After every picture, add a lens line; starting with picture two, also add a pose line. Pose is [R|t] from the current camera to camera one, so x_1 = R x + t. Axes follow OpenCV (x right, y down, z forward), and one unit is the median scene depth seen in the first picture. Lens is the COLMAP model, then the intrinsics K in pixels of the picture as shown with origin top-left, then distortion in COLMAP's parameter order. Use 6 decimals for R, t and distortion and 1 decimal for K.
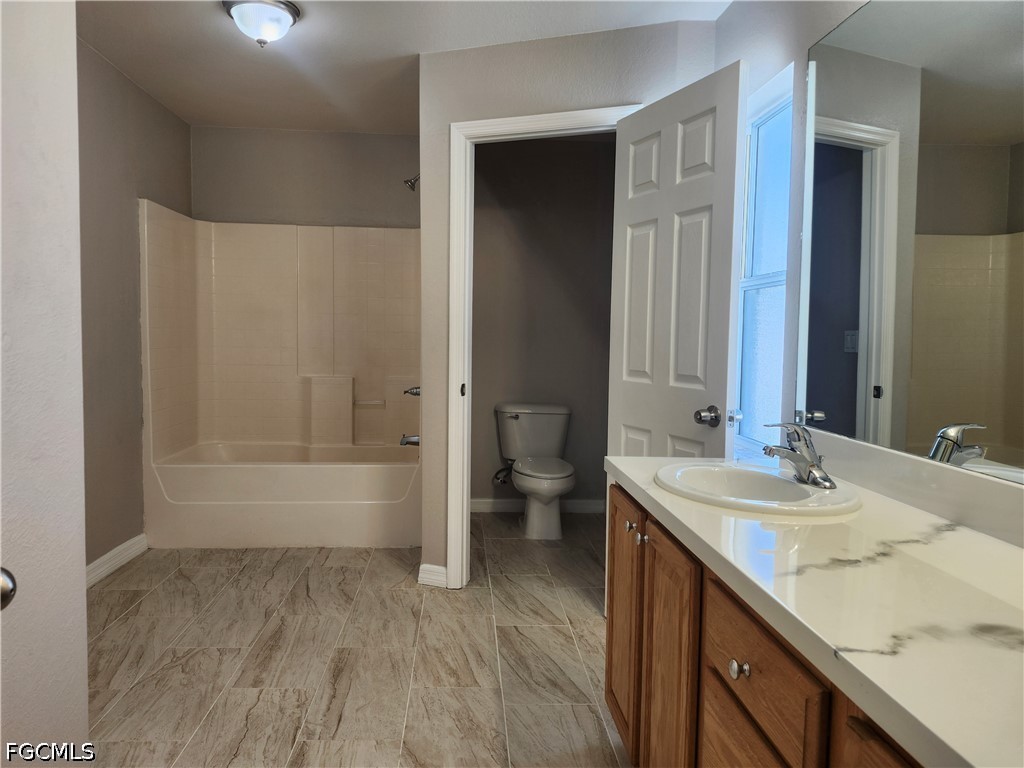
lens RADIAL K [[711.1, 0, 507.3], [0, 711.1, 376.3], [0, 0, 1]] dist [0.080912, -0.100311]
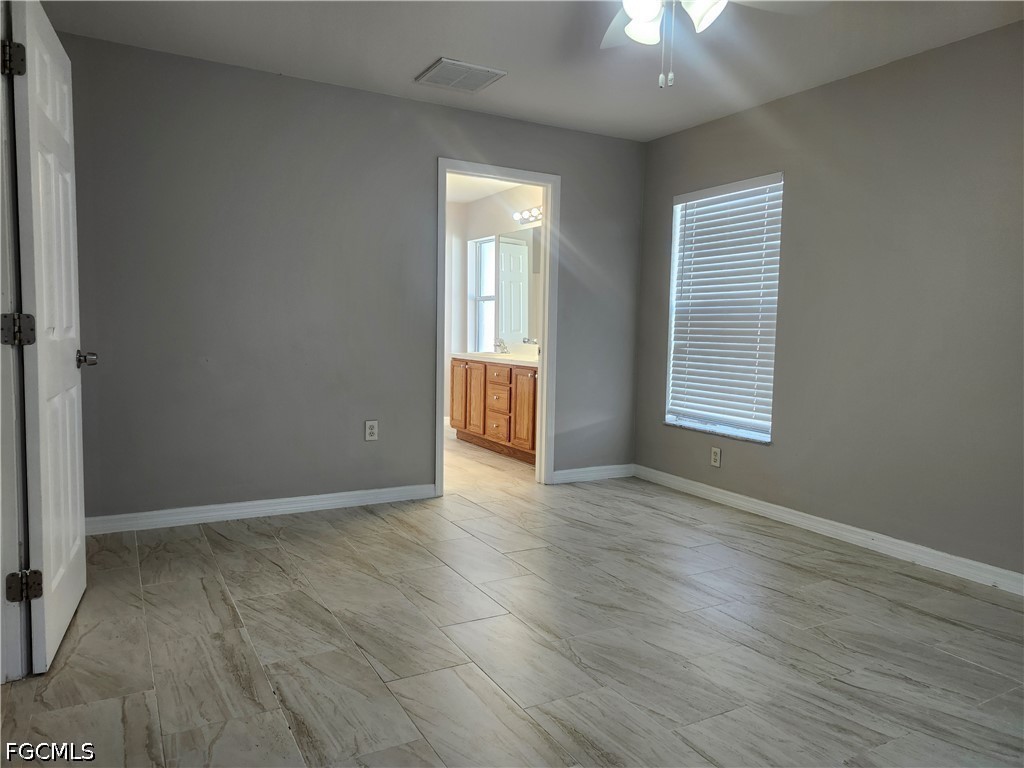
lens RADIAL K [[711.1, 0, 507.3], [0, 711.1, 376.3], [0, 0, 1]] dist [0.080912, -0.100311]
pose [[0.905146, -0.032457, 0.423860, -0.955294], [0.024403, 0.999404, 0.024415, 0.138437], [-0.424400, -0.011756, 0.905398, -1.987274]]
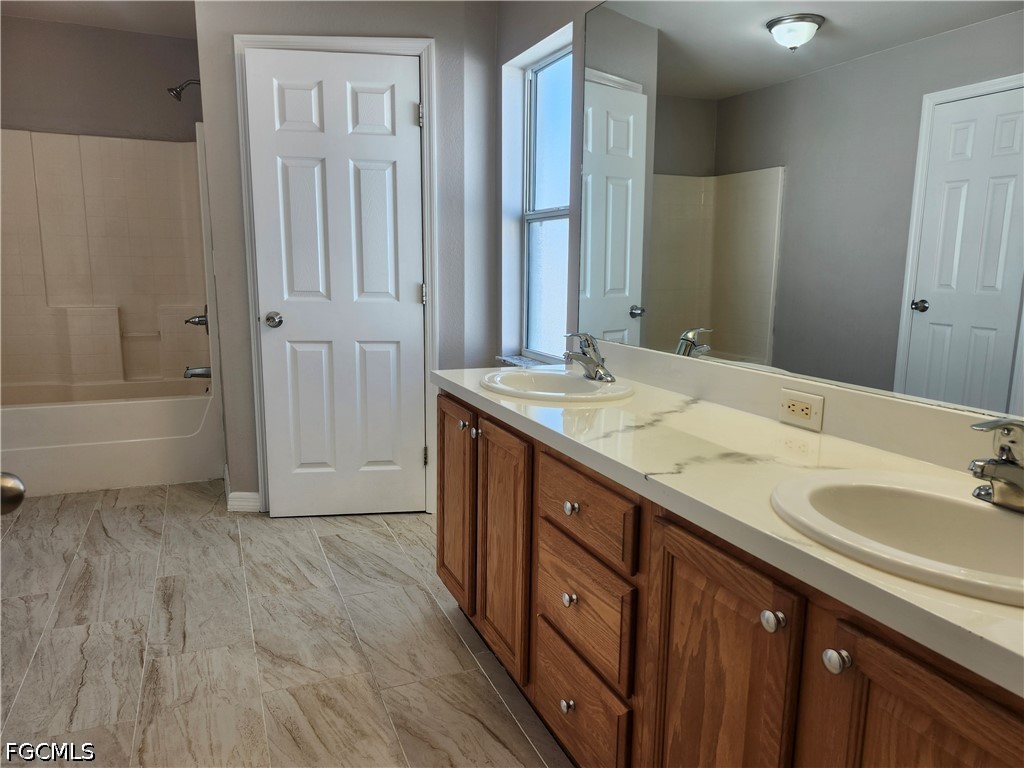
lens RADIAL K [[705.0, 0, 530.3], [0, 705.0, 383.0], [0, 0, 1]] dist [0.100874, -0.095723]
pose [[0.933880, -0.063145, 0.351968, -0.103613], [0.023292, 0.992936, 0.116339, 0.004692], [-0.356828, -0.100448, 0.928754, -0.098901]]
